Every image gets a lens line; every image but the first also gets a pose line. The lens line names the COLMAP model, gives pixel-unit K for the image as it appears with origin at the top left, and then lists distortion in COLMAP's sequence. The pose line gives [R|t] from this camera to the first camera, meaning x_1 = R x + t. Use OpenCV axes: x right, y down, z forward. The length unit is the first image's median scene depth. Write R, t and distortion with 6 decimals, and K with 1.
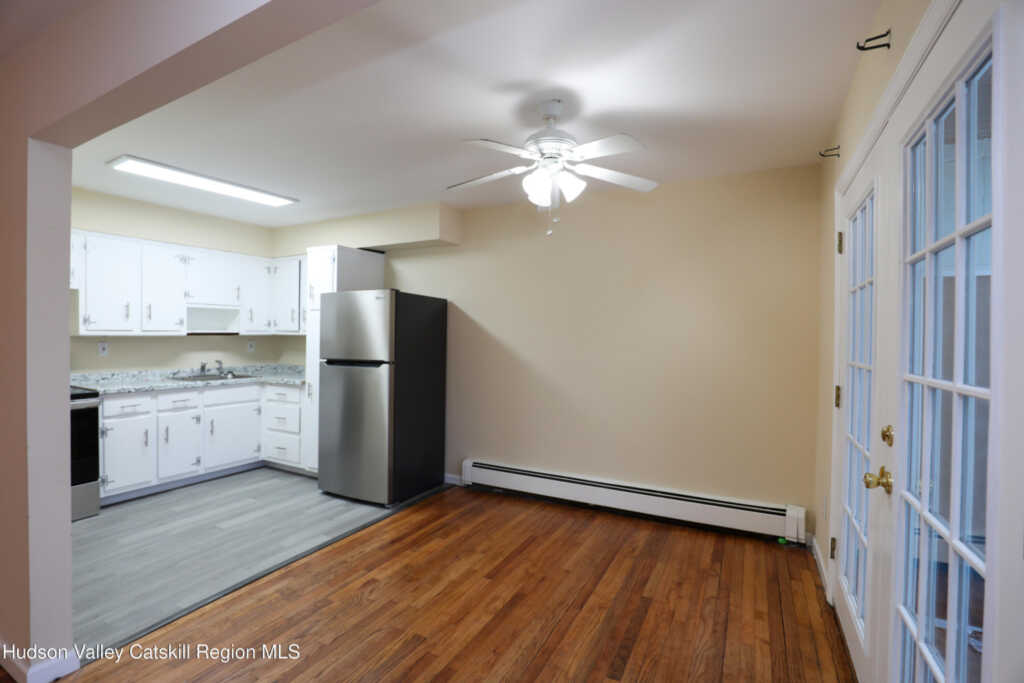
lens RADIAL K [[470.2, 0, 506.8], [0, 470.2, 345.7], [0, 0, 1]] dist [-0.028881, 0.000633]
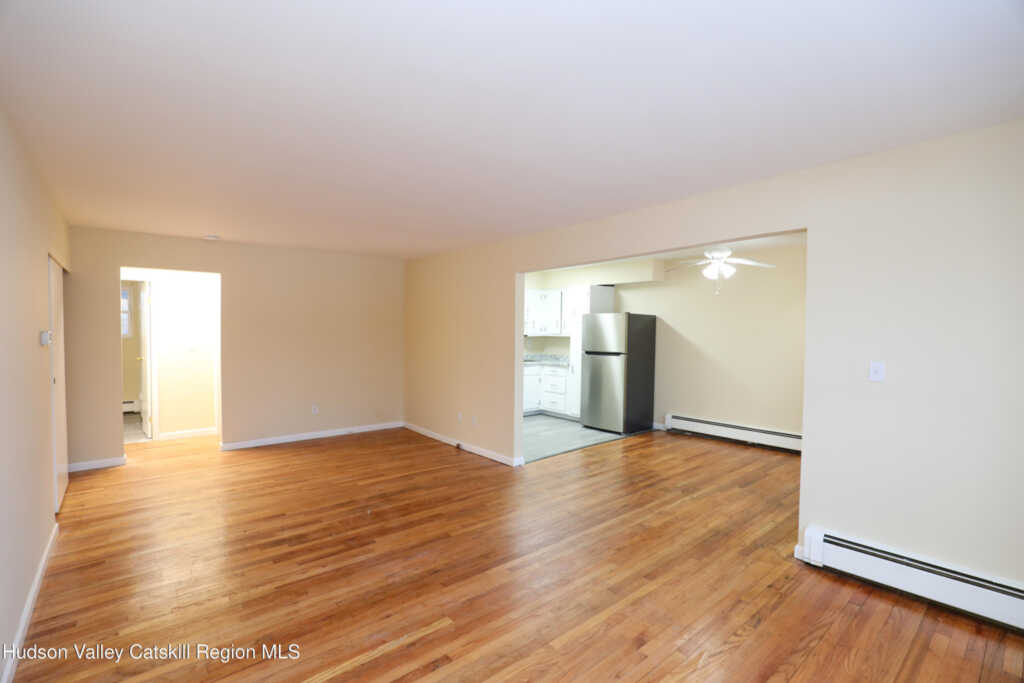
lens RADIAL K [[470.2, 0, 506.8], [0, 470.2, 345.7], [0, 0, 1]] dist [-0.028881, 0.000633]
pose [[0.926737, 0.008661, -0.375612, 0.004613], [-0.002999, 0.999873, 0.015656, -0.017944], [0.375700, -0.013383, 0.926645, -0.726526]]
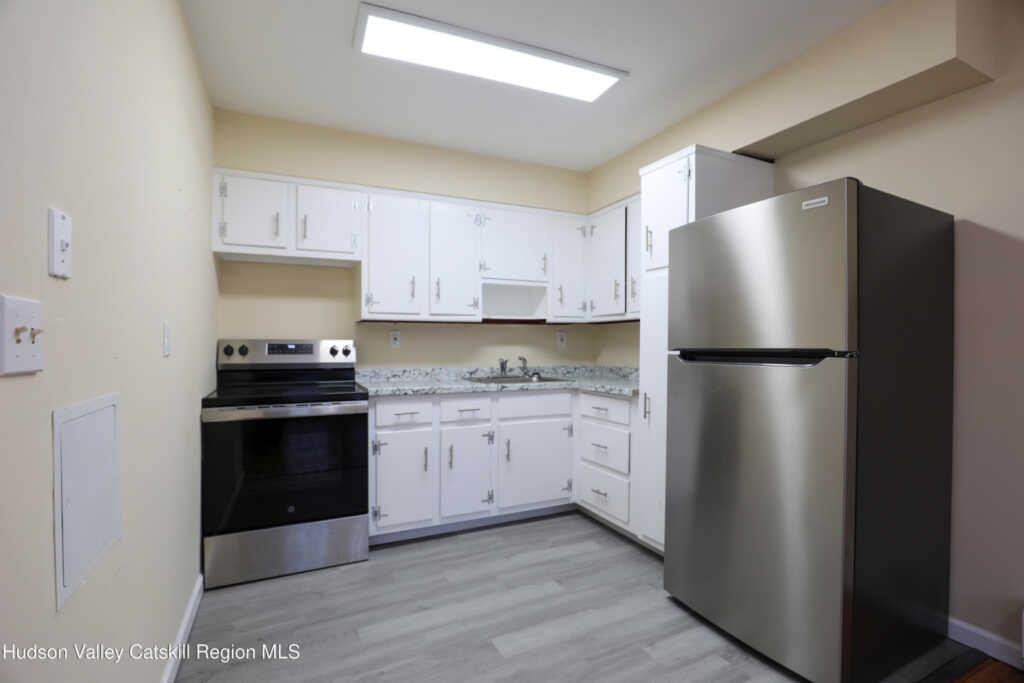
lens RADIAL K [[470.2, 0, 506.8], [0, 470.2, 345.7], [0, 0, 1]] dist [-0.028881, 0.000633]
pose [[0.803420, -0.009623, -0.595335, -0.218905], [-0.003810, 0.999766, -0.021302, 0.034062], [0.595400, 0.019383, 0.803195, 0.436388]]
